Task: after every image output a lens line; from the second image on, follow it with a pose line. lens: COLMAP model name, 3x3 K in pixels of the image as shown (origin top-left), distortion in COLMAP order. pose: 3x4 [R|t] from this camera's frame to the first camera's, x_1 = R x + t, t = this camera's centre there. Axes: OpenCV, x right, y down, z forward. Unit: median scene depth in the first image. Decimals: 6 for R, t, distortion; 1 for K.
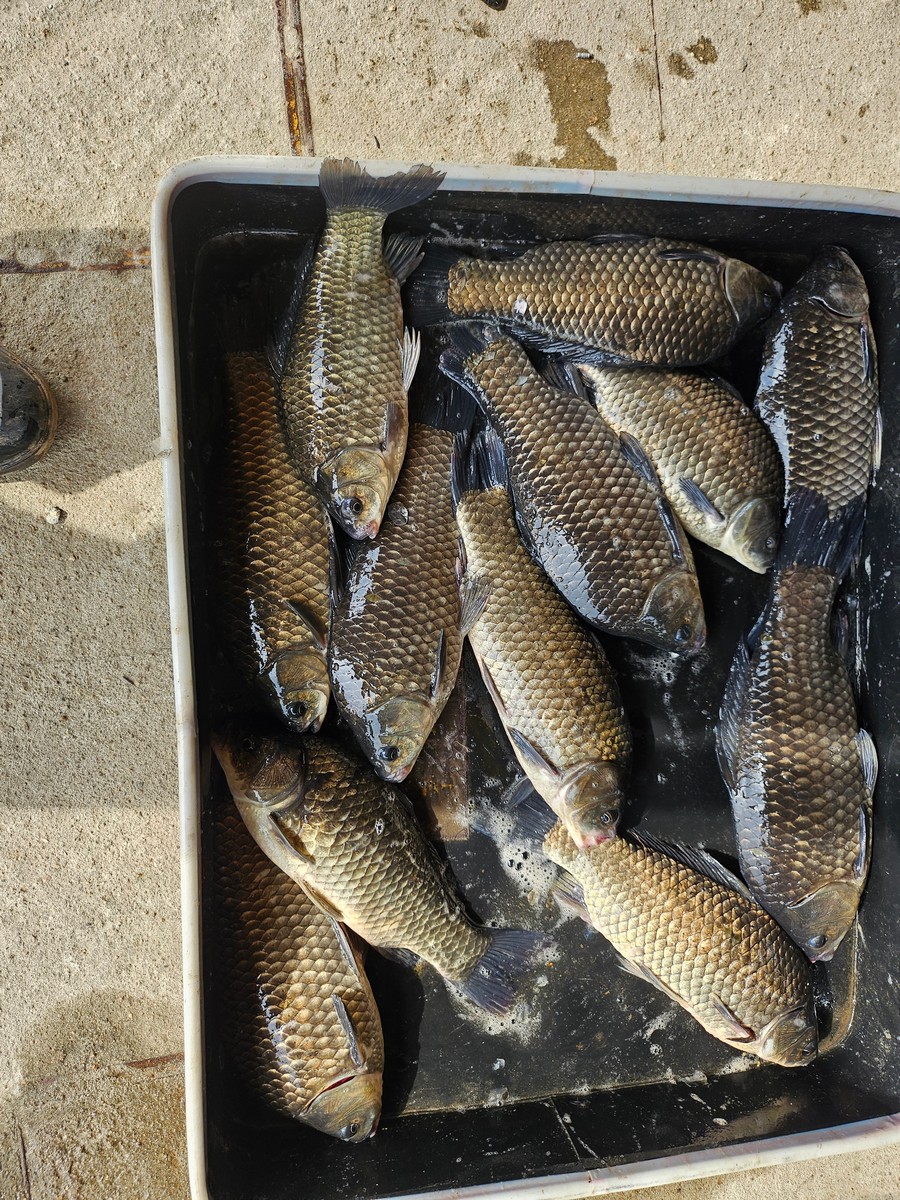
lens RADIAL K [[861.1, 0, 463.8], [0, 861.1, 586.4], [0, 0, 1]] dist [0.038396, -0.046496]
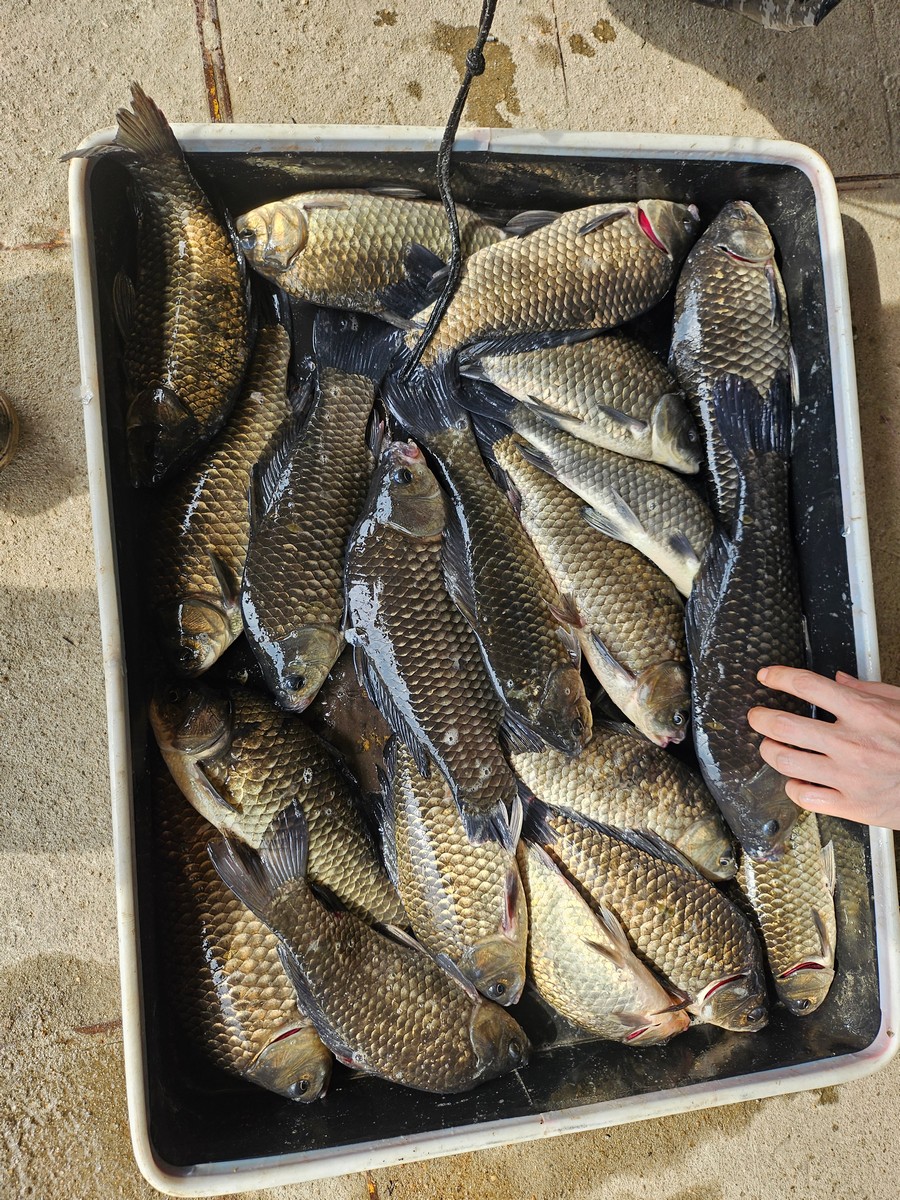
lens RADIAL K [[861.1, 0, 463.8], [0, 861.1, 586.4], [0, 0, 1]] dist [0.038396, -0.046496]
pose [[0.998834, -0.047948, -0.005573, 0.087237], [0.047487, 0.996765, -0.064847, 0.133558], [0.008664, 0.064507, 0.997880, -0.019396]]
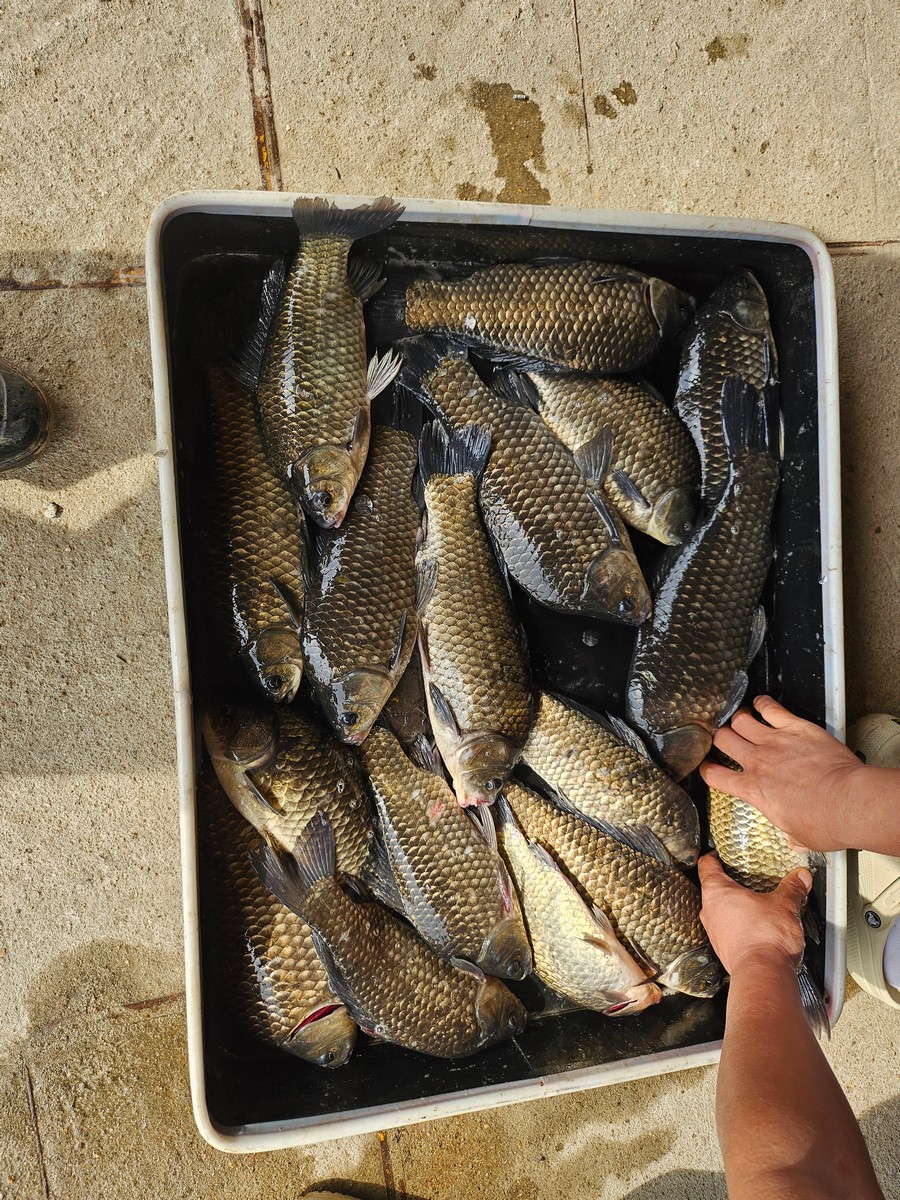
lens RADIAL K [[856.3, 0, 449.4], [0, 856.3, 588.4], [0, 0, 1]] dist [0.041860, -0.049296]
pose [[0.998082, -0.016503, 0.059671, -0.032863], [0.016187, 0.999852, 0.005781, 0.018986], [-0.059757, -0.004804, 0.998201, -0.124100]]
